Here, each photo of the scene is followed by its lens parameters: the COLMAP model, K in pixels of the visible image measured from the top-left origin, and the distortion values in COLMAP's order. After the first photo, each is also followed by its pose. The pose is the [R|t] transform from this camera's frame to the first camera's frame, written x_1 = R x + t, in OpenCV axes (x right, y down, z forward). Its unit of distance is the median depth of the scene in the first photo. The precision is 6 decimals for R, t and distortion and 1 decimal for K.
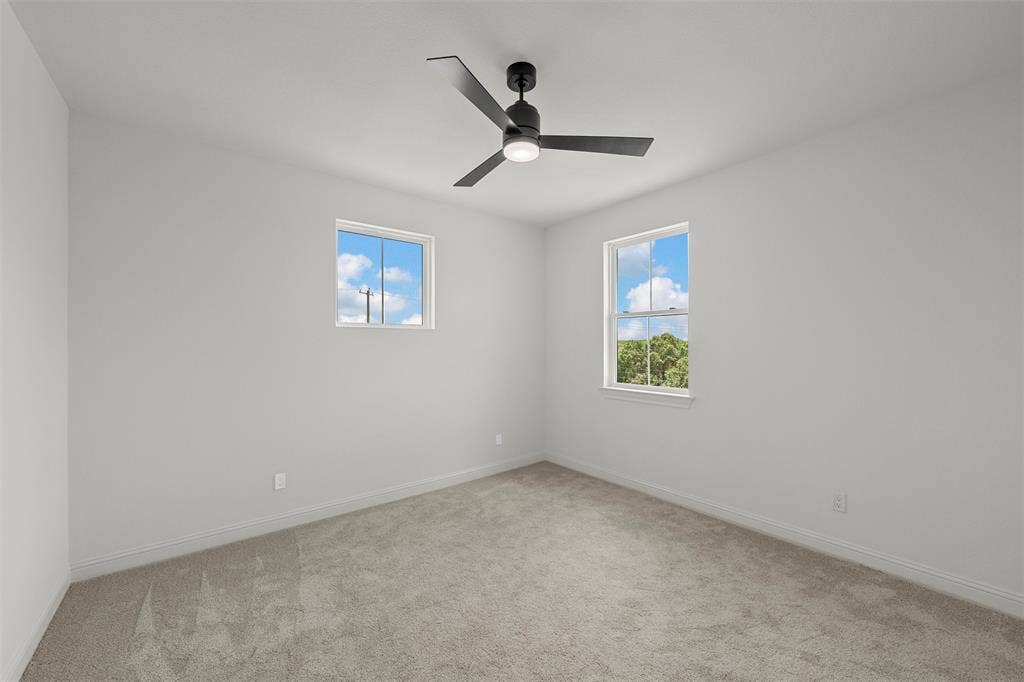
lens RADIAL K [[396.5, 0, 514.8], [0, 396.5, 343.9], [0, 0, 1]] dist [0.003959, -0.000555]
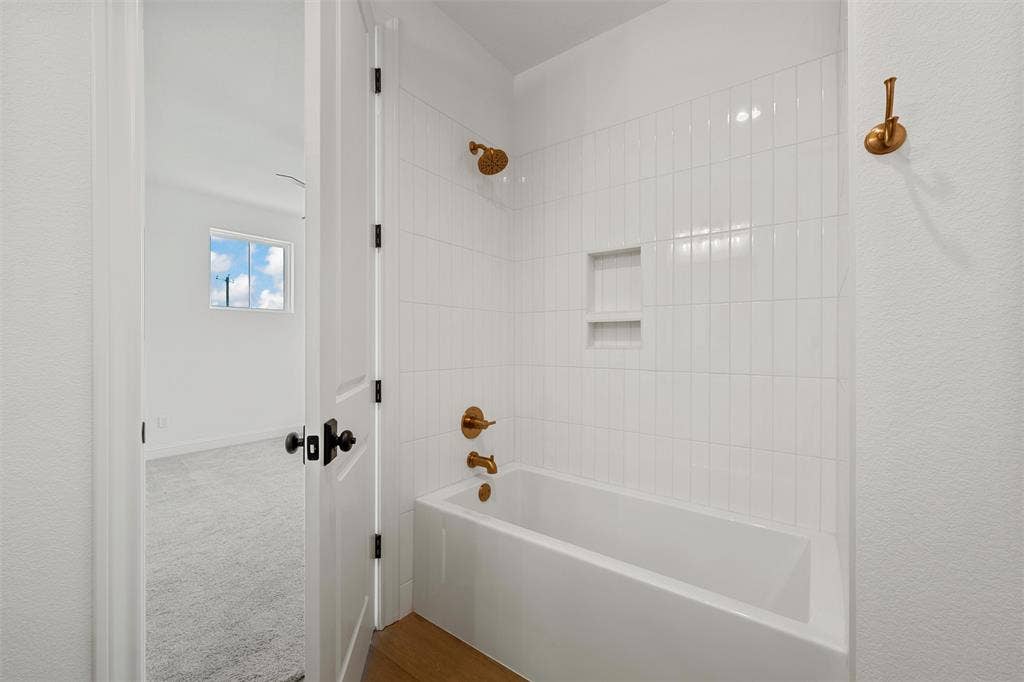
lens RADIAL K [[396.5, 0, 503.4], [0, 396.5, 338.8], [0, 0, 1]] dist [0.003959, -0.000555]
pose [[0.968371, 0.002408, 0.249504, 0.158001], [-0.002523, 0.999997, 0.000139, 0.050513], [-0.249503, -0.000764, 0.968374, -0.497284]]
